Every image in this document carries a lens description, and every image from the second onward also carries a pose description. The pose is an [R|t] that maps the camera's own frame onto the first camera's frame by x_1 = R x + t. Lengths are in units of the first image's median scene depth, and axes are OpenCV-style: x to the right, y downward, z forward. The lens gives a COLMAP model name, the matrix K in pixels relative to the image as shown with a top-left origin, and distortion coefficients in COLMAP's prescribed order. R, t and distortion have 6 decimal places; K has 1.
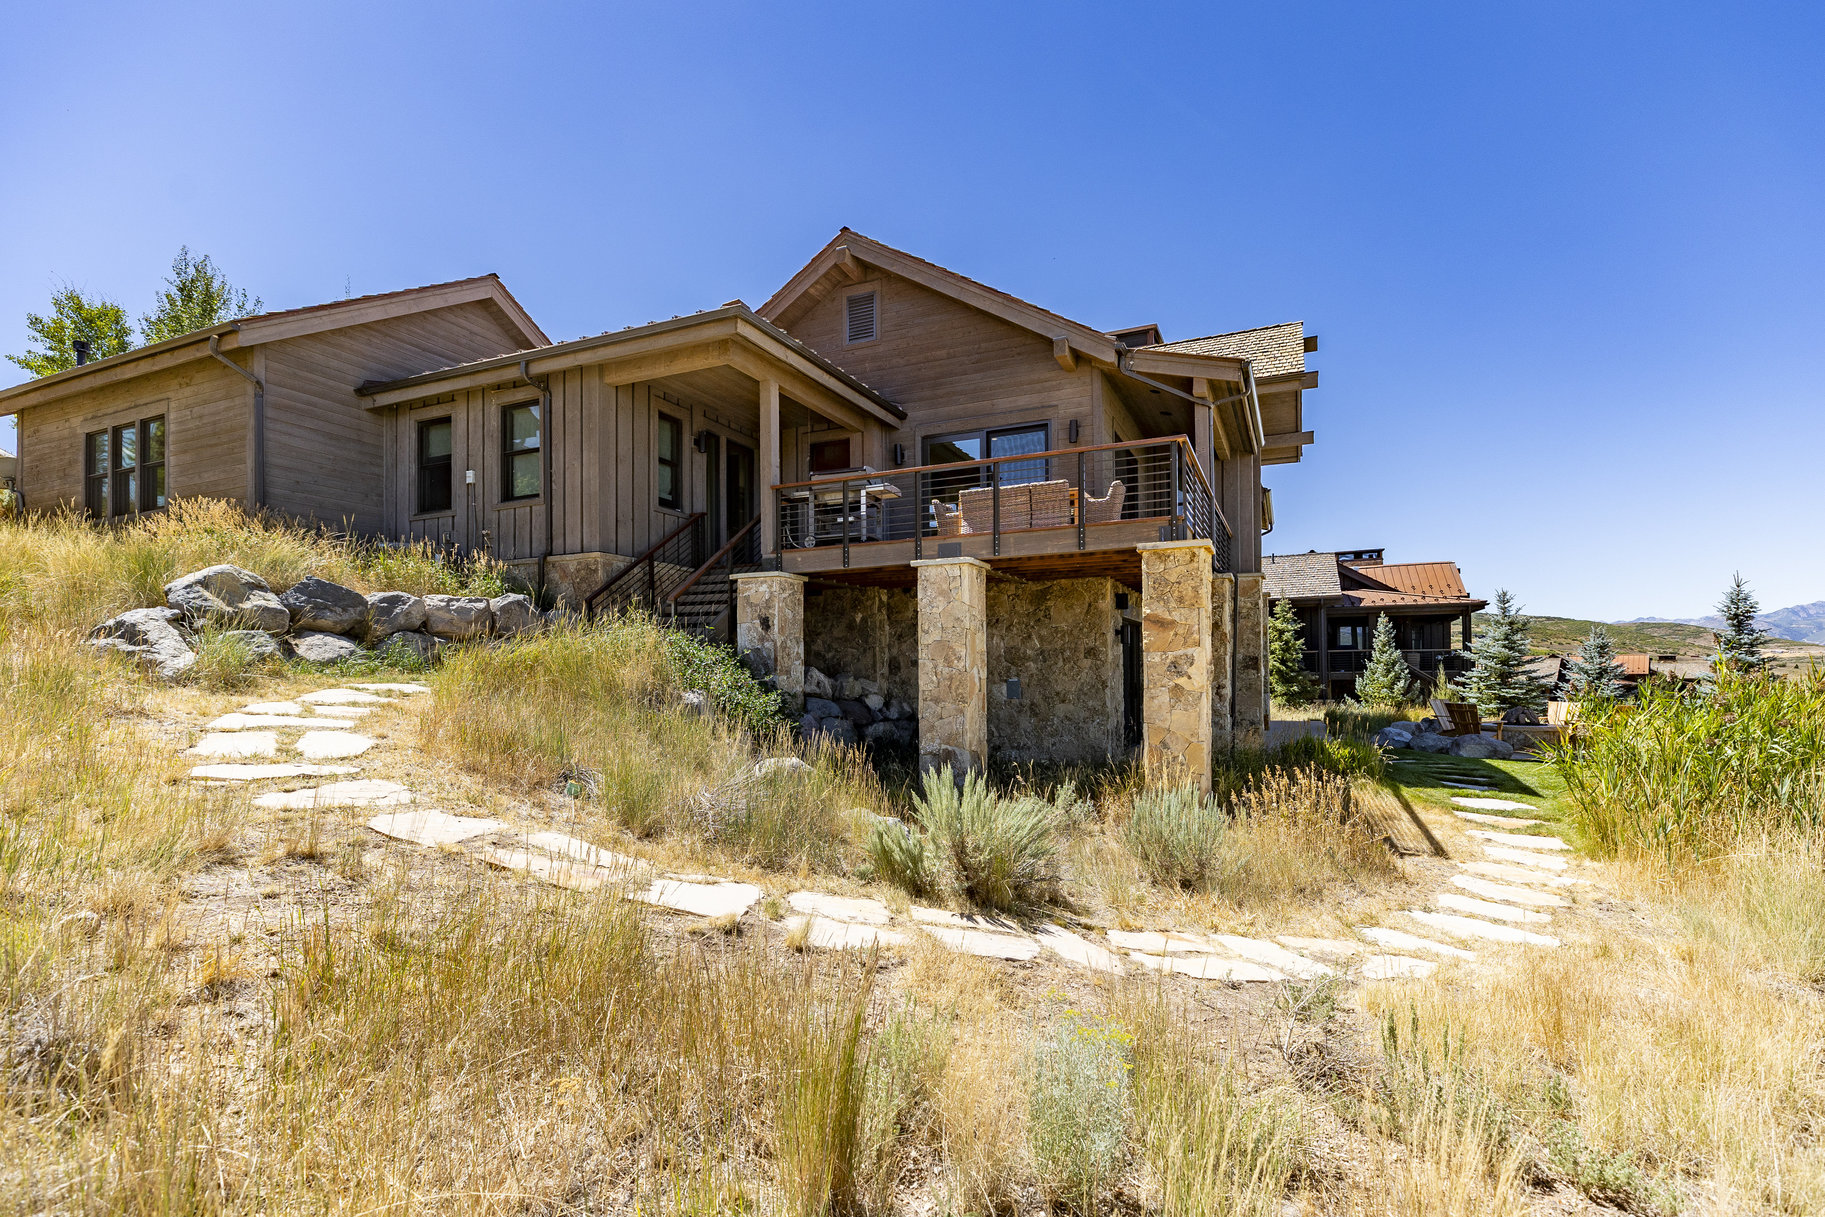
lens RADIAL K [[830.2, 0, 937.6], [0, 830.2, 666.5], [0, 0, 1]] dist [0.013482, -0.001104]
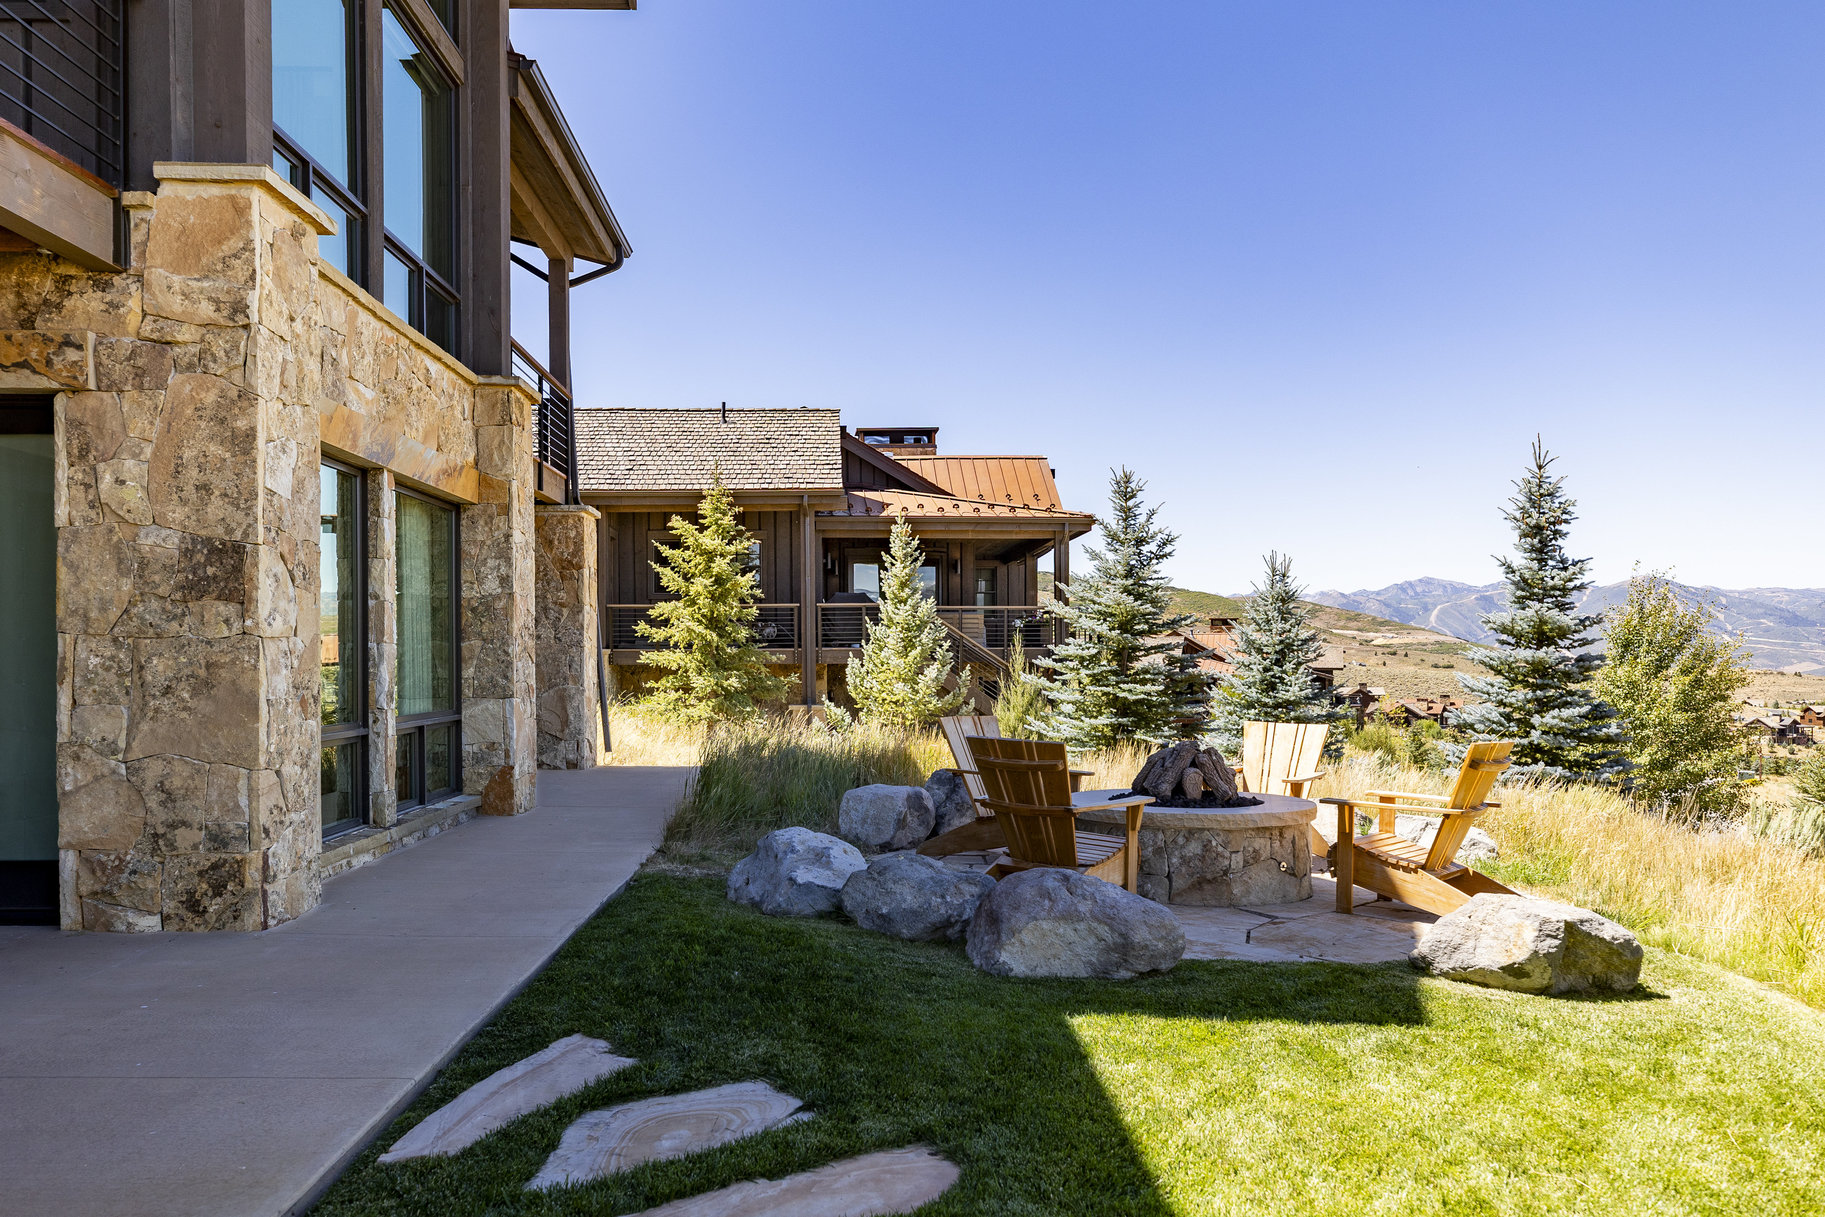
lens RADIAL K [[1325.1, 0, 867.7], [0, 1325.1, 664.0], [0, 0, 1]] dist [0.012919, 0.002480]
pose [[0.915176, 0.005258, 0.403020, 0.209301], [-0.010567, 0.999884, 0.010952, 0.007927], [-0.402915, -0.014281, 0.915126, 0.320164]]
